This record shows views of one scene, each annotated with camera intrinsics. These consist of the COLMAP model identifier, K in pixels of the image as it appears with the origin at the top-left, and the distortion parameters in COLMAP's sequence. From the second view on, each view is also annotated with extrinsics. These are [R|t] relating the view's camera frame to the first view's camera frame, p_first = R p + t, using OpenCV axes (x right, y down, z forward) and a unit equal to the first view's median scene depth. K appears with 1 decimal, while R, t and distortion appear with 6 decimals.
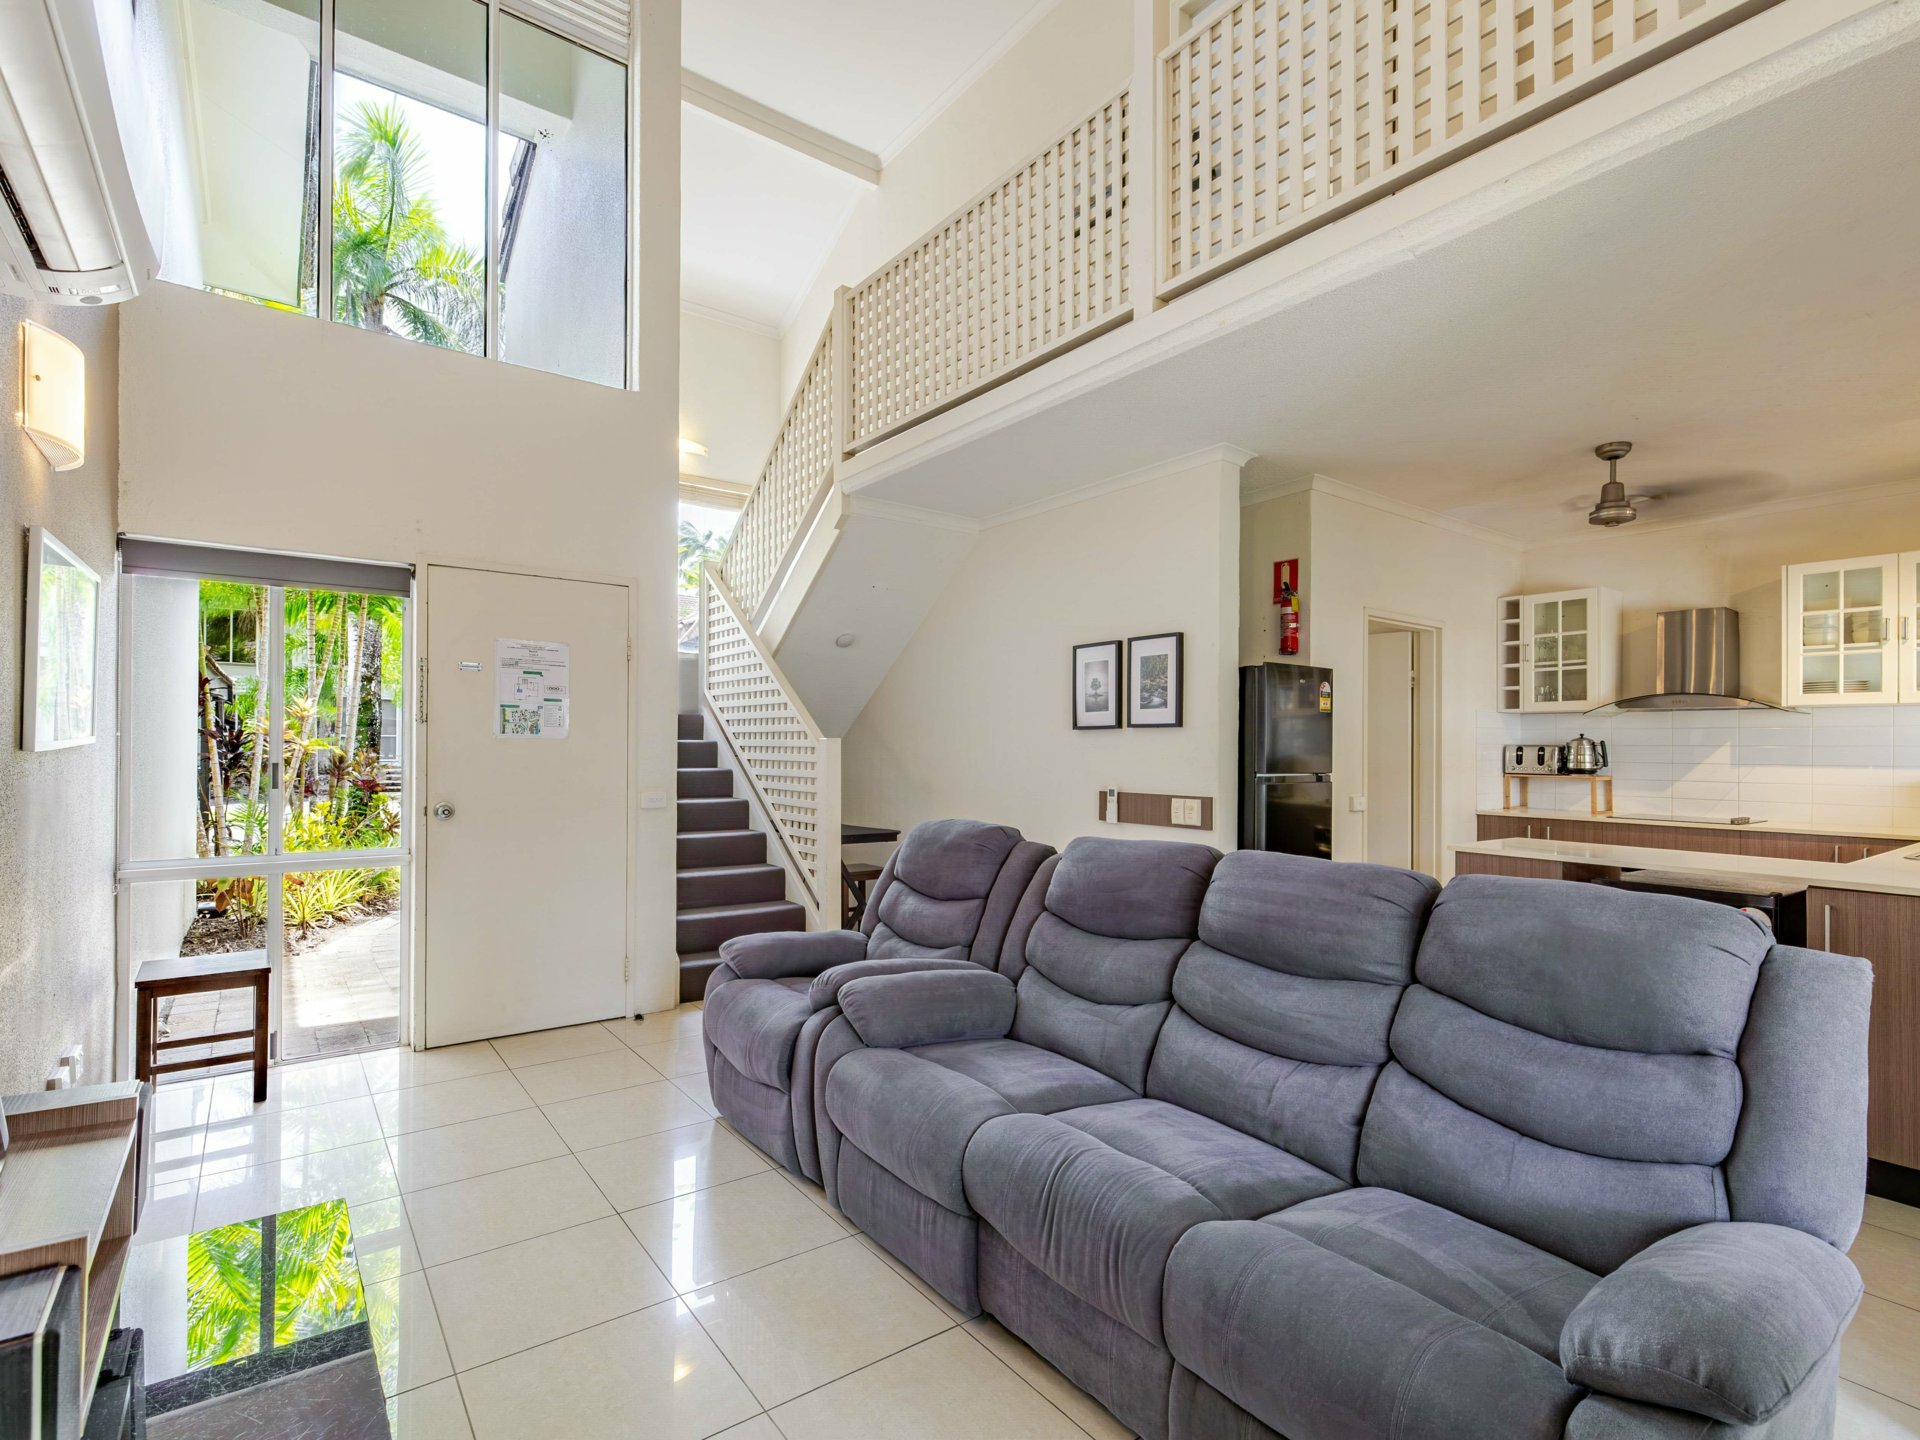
lens RADIAL K [[928.5, 0, 949.8], [0, 928.5, 754.9], [0, 0, 1]] dist [0.001570, 0.000104]
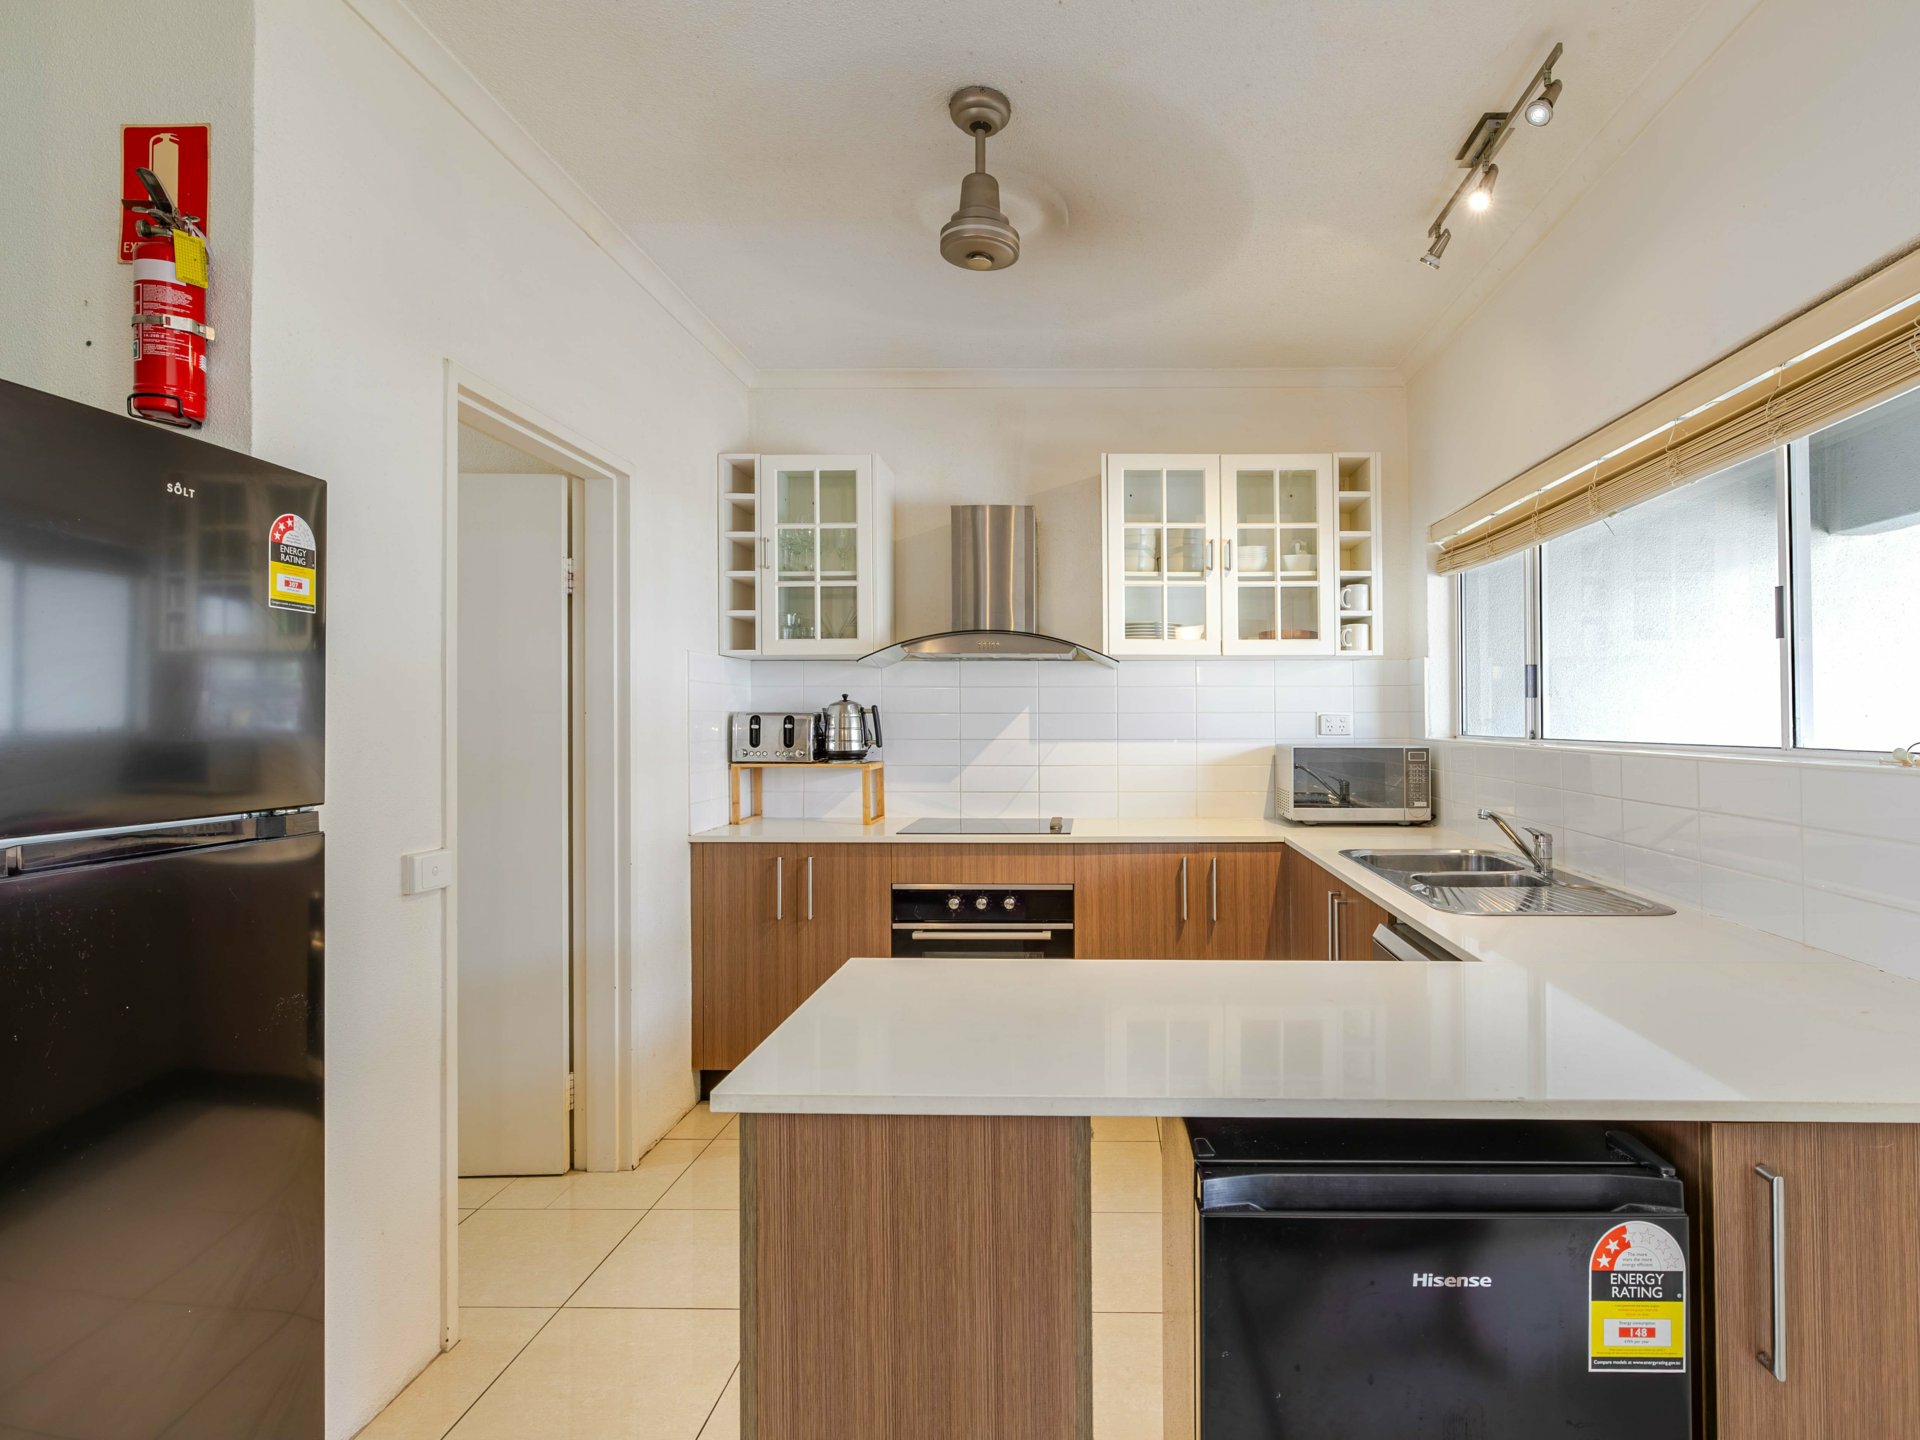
lens RADIAL K [[1033.7, 0, 1088.5], [0, 1033.7, 698.7], [0, 0, 1]] dist [-0.001821, -0.002281]
pose [[0.597006, 0.006109, 0.802213, 0.247750], [0.012561, 0.999777, -0.016961, -0.006632], [-0.802138, 0.020202, 0.596797, 0.502961]]
